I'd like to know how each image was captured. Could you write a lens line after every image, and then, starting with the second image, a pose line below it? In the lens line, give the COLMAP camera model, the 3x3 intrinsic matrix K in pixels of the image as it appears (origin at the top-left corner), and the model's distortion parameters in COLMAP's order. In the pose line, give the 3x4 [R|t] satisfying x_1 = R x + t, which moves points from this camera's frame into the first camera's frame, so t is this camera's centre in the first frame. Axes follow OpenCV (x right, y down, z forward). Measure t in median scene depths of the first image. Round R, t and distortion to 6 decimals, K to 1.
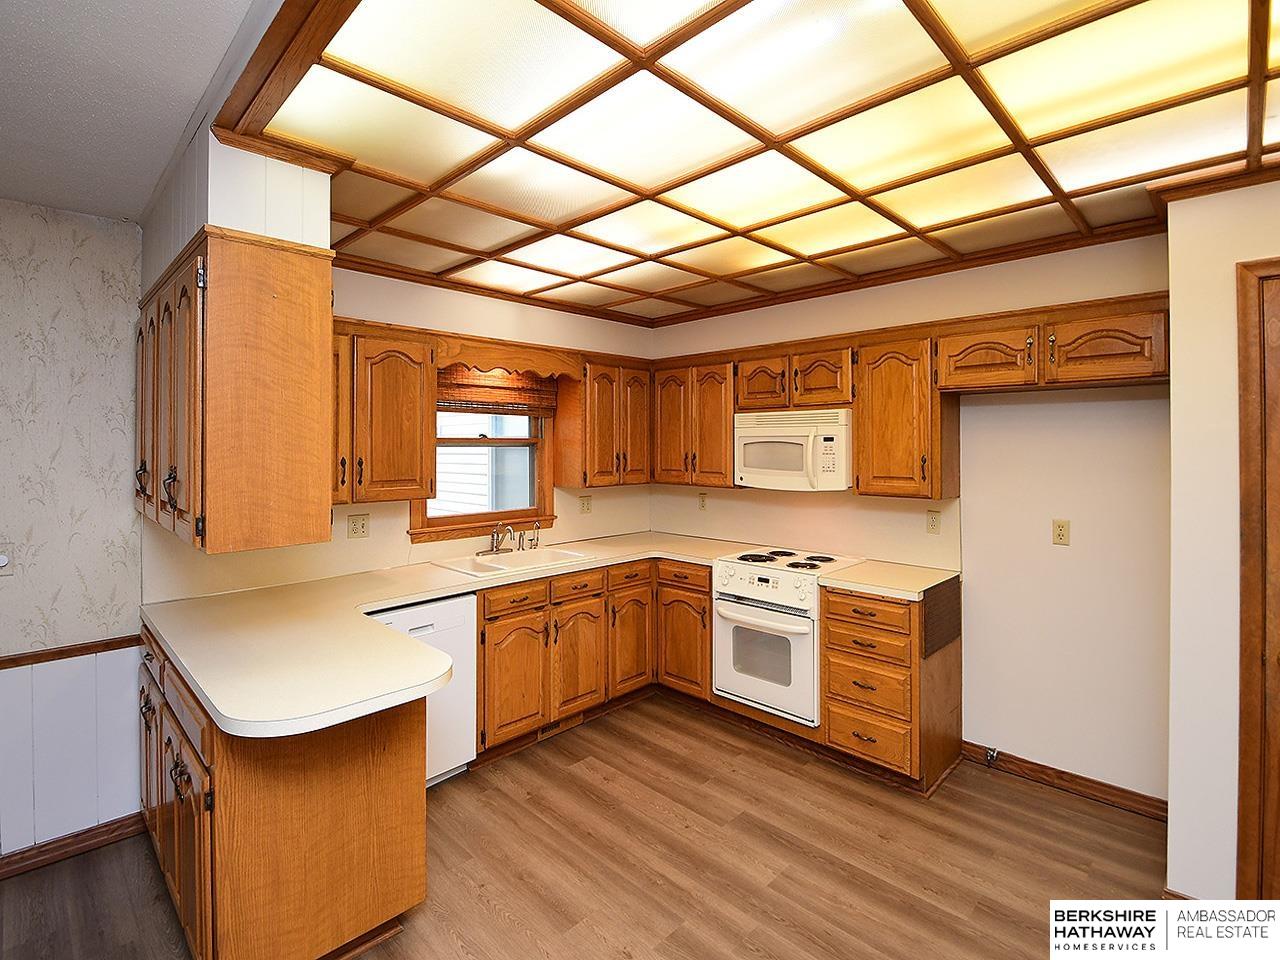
lens RADIAL K [[613.7, 0, 601.8], [0, 613.7, 446.9], [0, 0, 1]] dist [-0.005040, -0.003874]
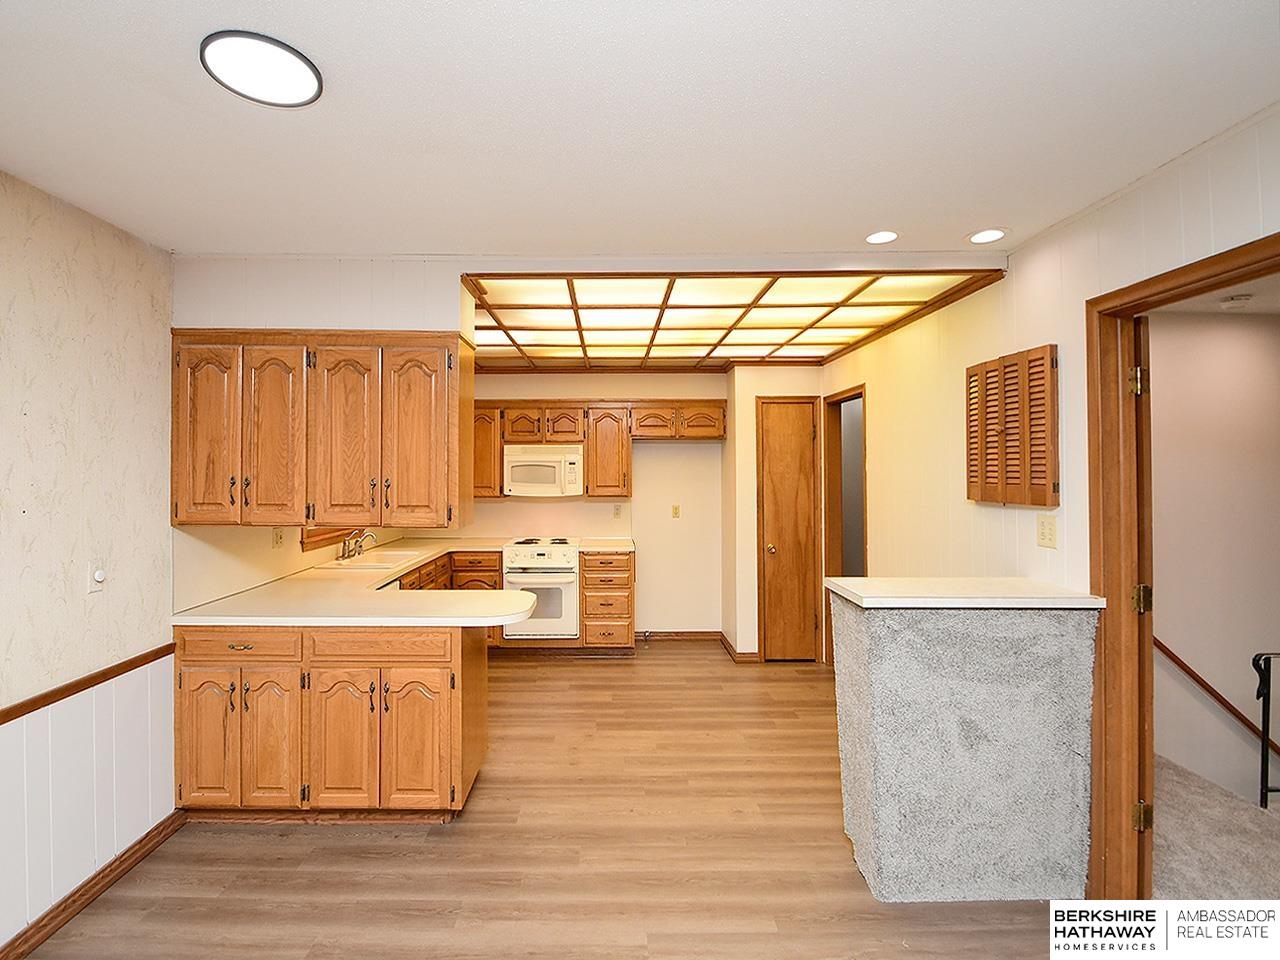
lens RADIAL K [[613.7, 0, 636.3], [0, 613.7, 471.3], [0, 0, 1]] dist [-0.005040, -0.003874]
pose [[0.673236, -0.001222, 0.739427, -0.706201], [0.003075, 0.999995, -0.001147, 0.010519], [-0.739422, 0.003046, 0.673236, -0.214379]]
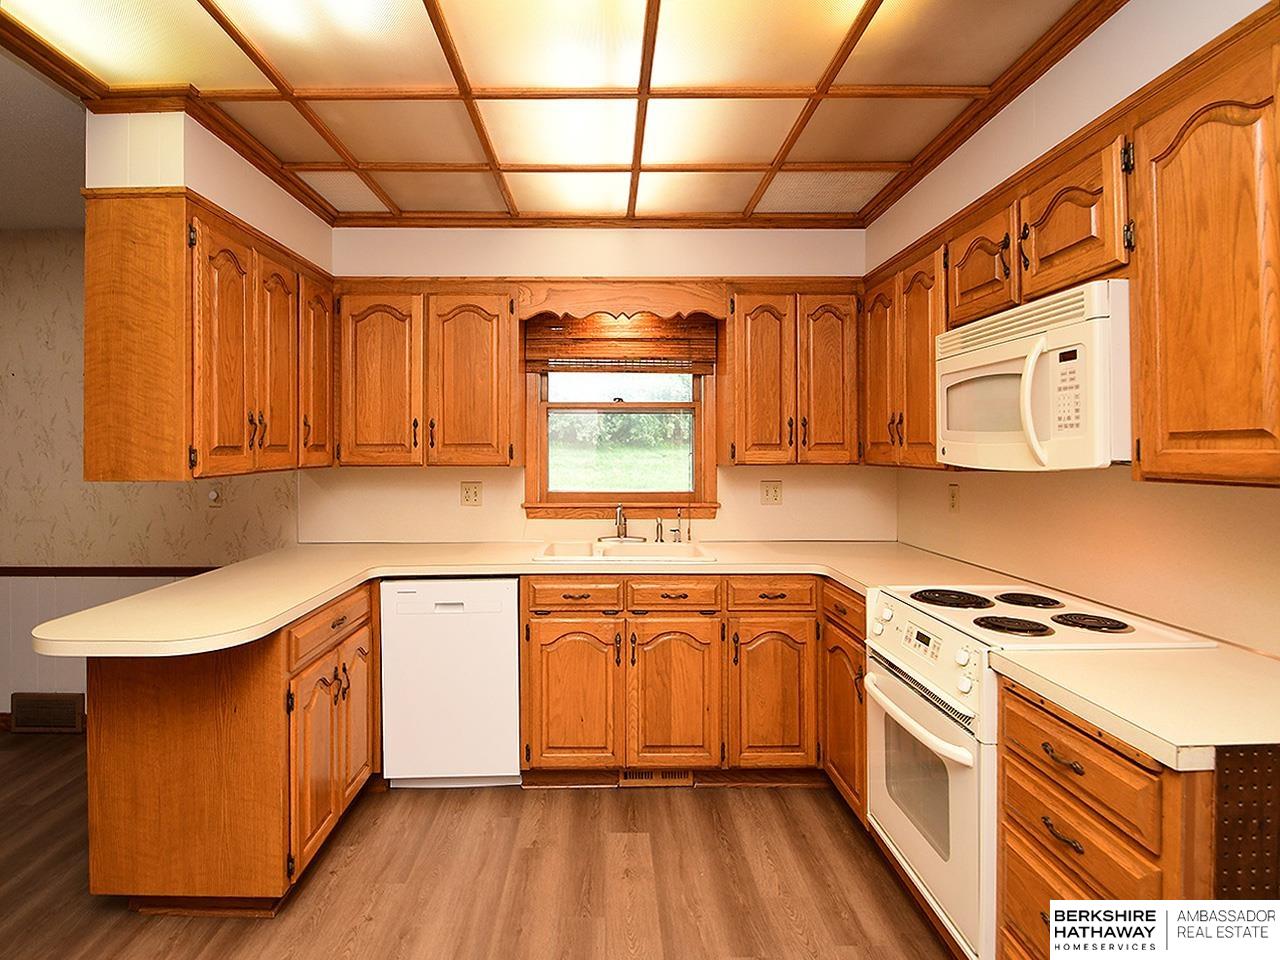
lens RADIAL K [[613.7, 0, 624.5], [0, 613.7, 448.1], [0, 0, 1]] dist [-0.005040, -0.003874]
pose [[0.729514, 0.000763, -0.683965, 0.435063], [-0.006508, 0.999962, -0.005826, 0.059479], [0.683935, 0.008702, 0.729491, 0.443603]]
